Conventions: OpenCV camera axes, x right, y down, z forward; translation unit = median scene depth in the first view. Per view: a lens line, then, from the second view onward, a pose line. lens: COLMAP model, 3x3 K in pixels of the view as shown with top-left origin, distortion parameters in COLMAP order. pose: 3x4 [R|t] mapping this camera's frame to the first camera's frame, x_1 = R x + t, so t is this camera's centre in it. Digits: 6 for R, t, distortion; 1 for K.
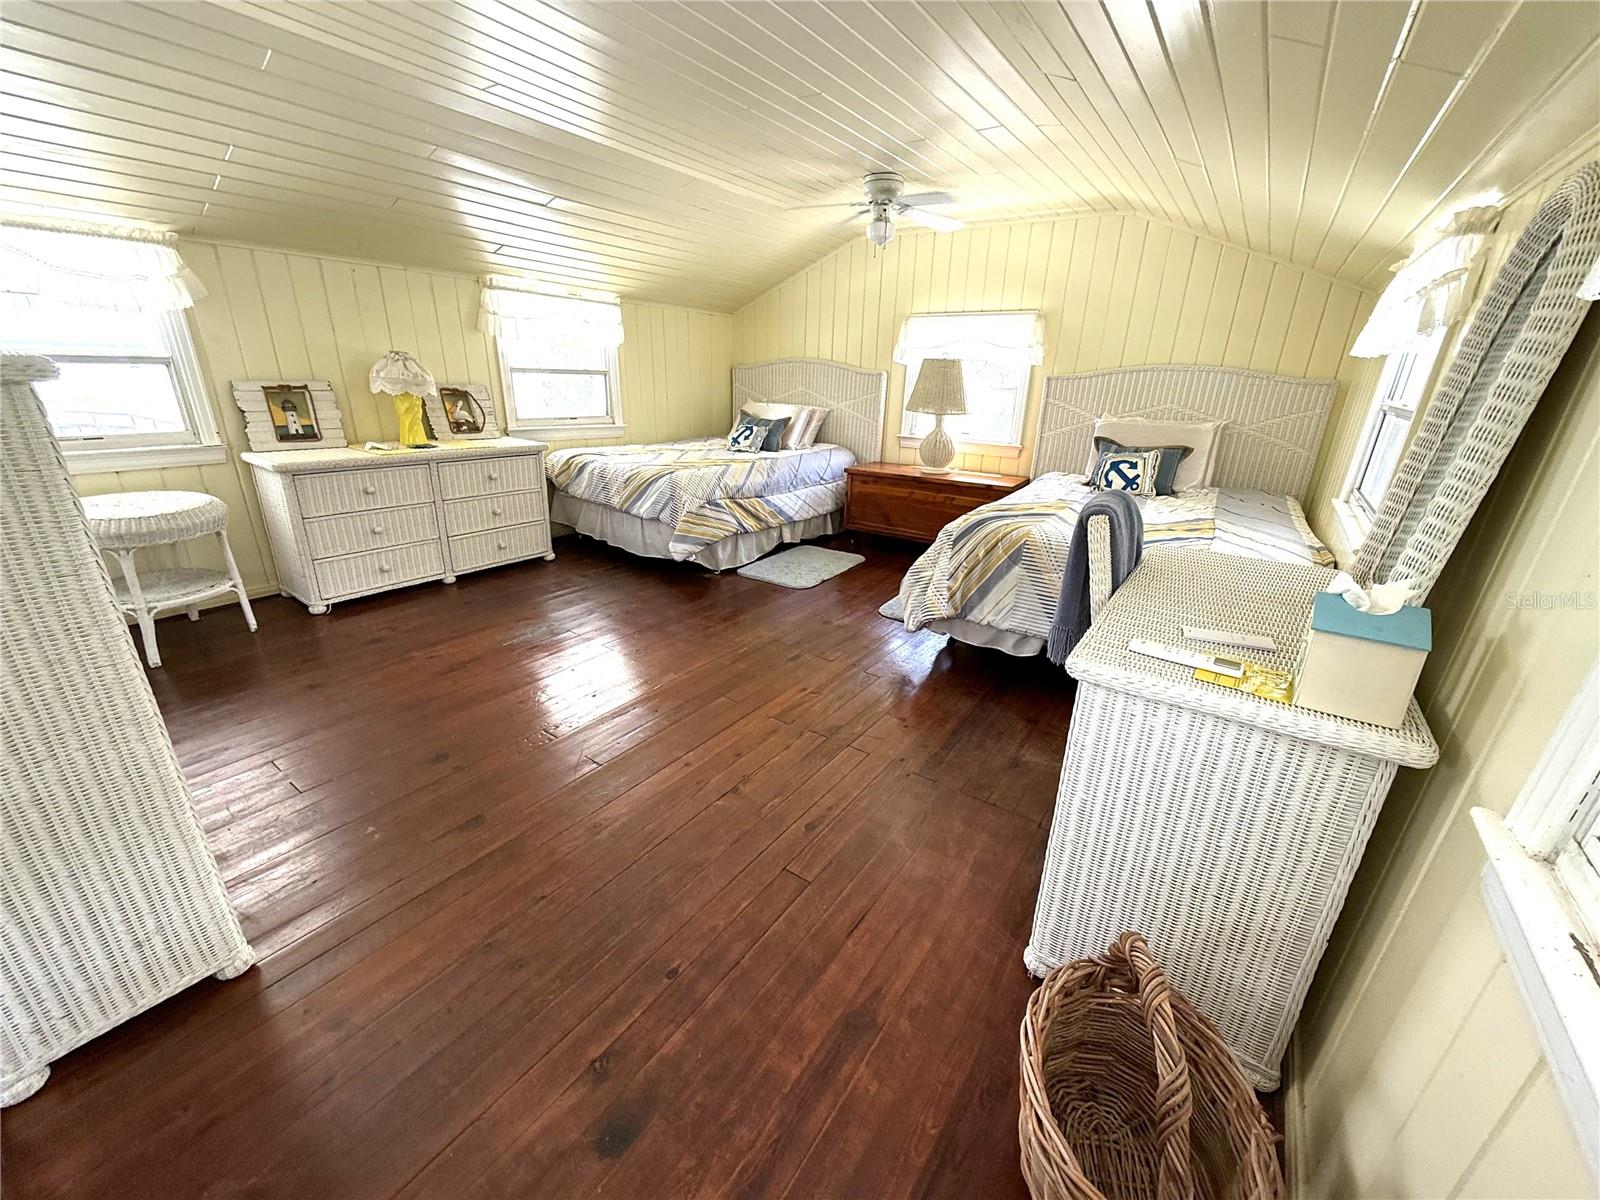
lens RADIAL K [[641.3, 0, 800.0], [0, 641.3, 600.0], [0, 0, 1]] dist [-0.000311, -0.000098]
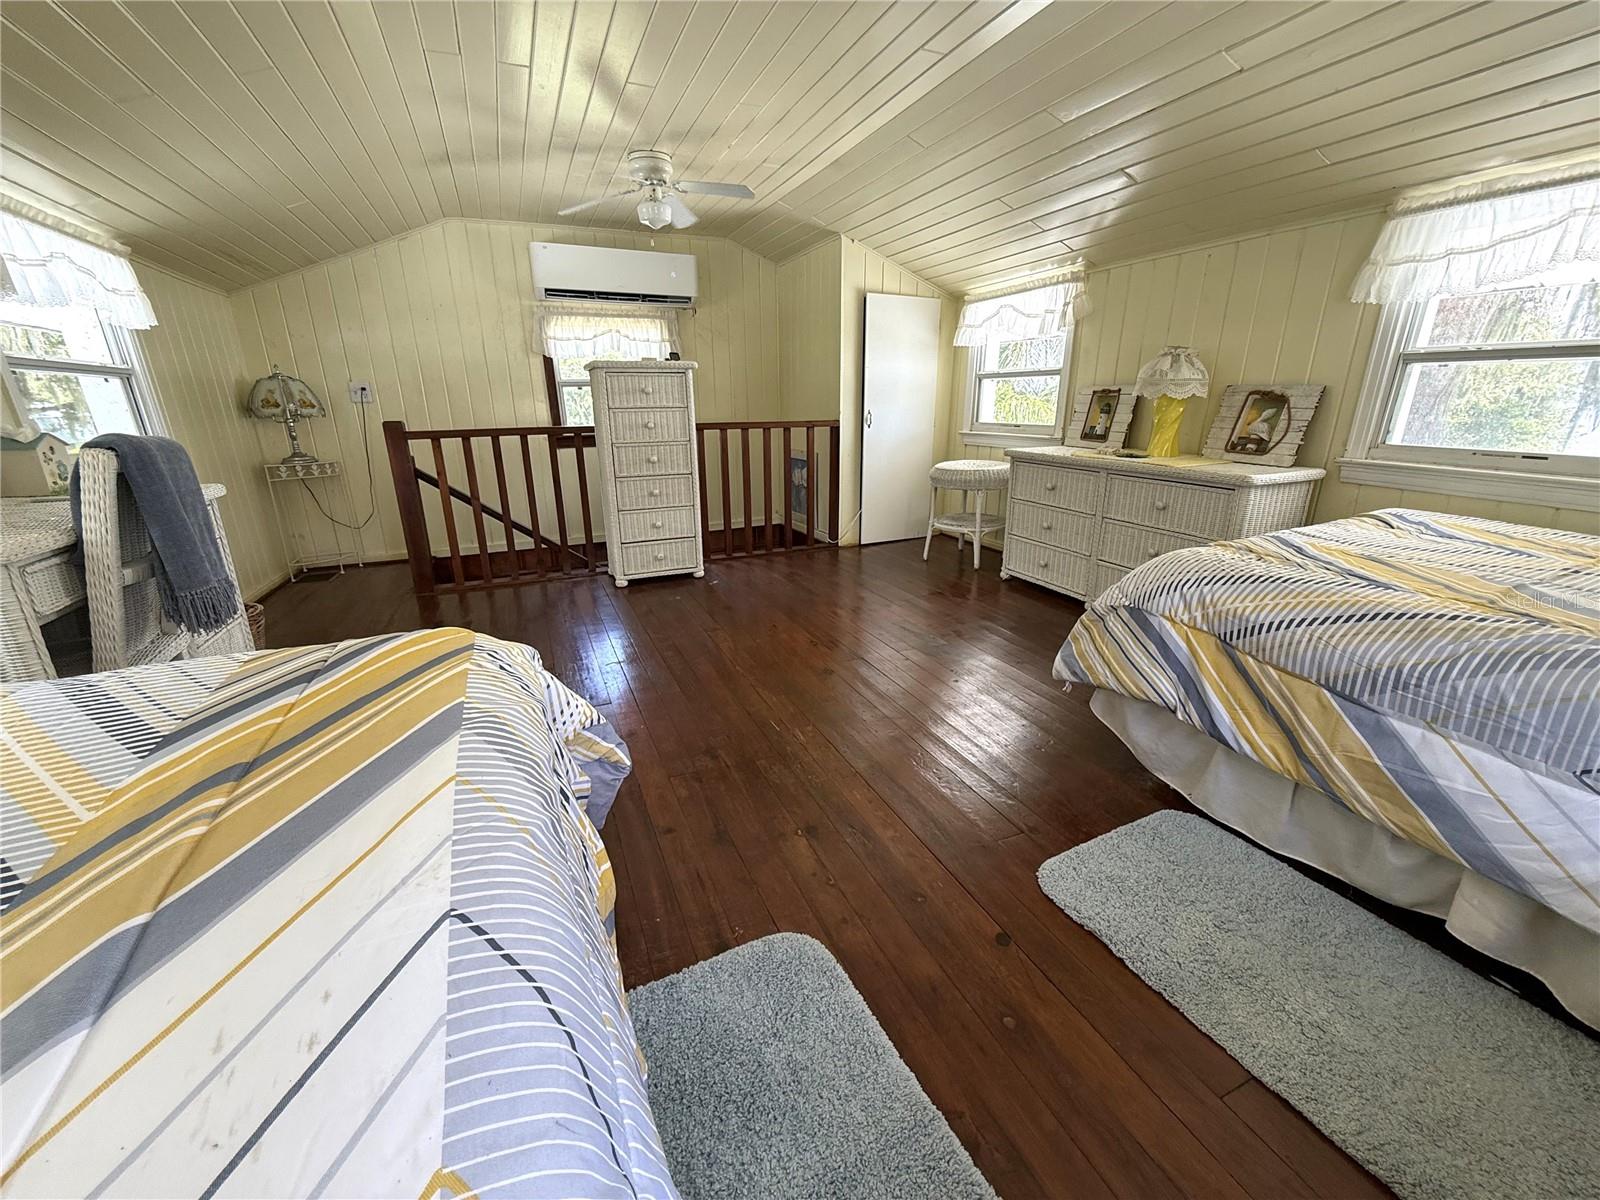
lens RADIAL K [[618.9, 0, 800.0], [0, 618.9, 600.0], [0, 0, 1]] dist [0.001142, 0.000106]
pose [[-0.510282, 0.236393, -0.826880, 0.340284], [-0.303975, 0.849841, 0.430546, -0.271216], [0.804495, 0.471051, -0.361801, 0.940316]]
